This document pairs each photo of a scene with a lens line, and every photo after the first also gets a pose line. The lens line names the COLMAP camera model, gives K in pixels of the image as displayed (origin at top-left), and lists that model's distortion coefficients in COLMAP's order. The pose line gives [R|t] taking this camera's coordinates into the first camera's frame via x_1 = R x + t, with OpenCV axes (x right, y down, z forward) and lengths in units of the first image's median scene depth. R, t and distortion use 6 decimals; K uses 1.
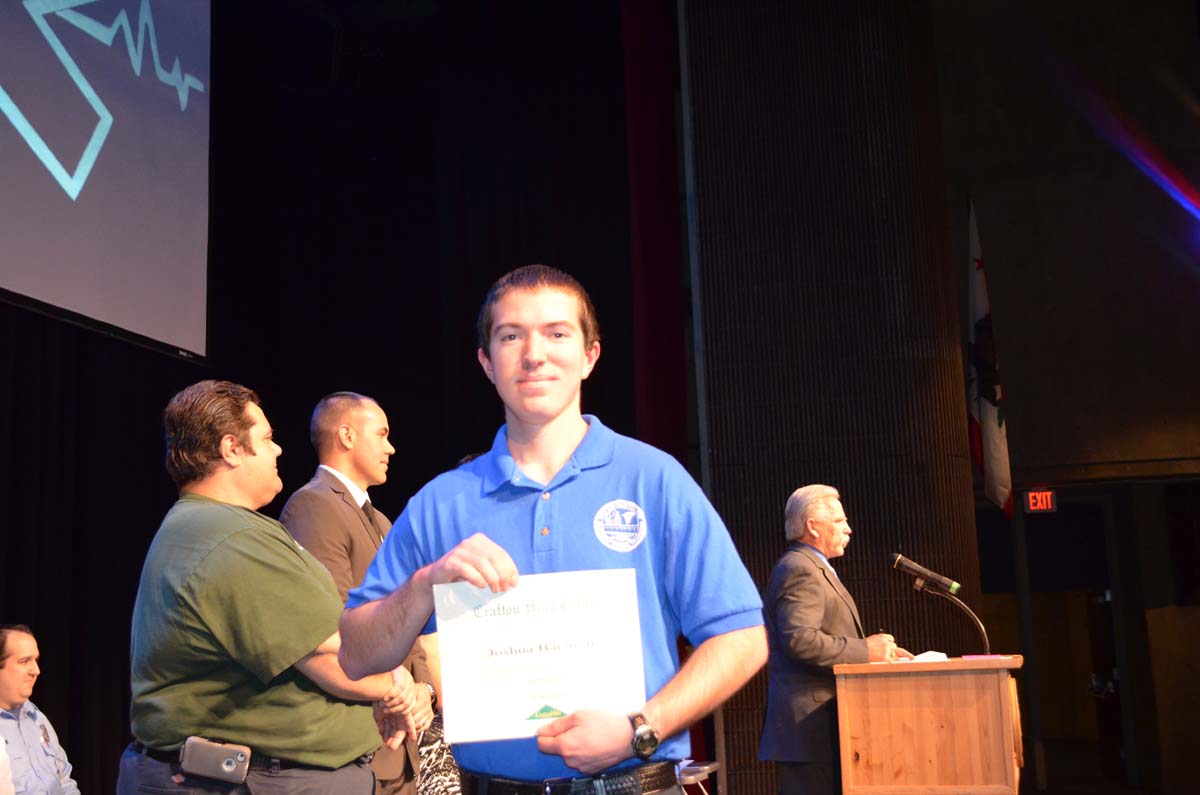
lens RADIAL K [[1599.9, 0, 600.0], [0, 1599.9, 397.5], [0, 0, 1]] dist [-0.013095, -0.054140]
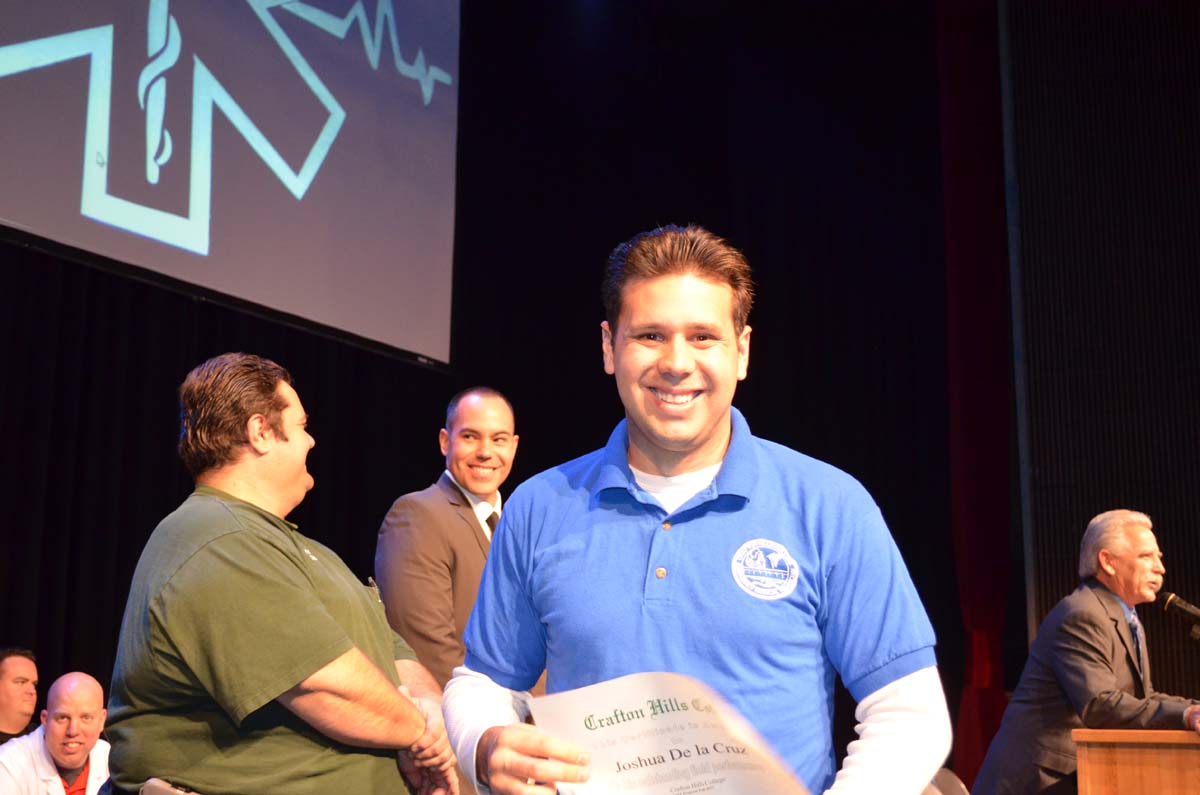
lens RADIAL K [[1514.4, 0, 600.0], [0, 1514.4, 397.5], [0, 0, 1]] dist [-0.002904, -0.007582]
pose [[0.941652, -0.007588, -0.336503, 0.191523], [-0.003489, 0.999472, -0.032302, 0.031714], [0.336571, 0.031592, 0.941128, 0.274548]]
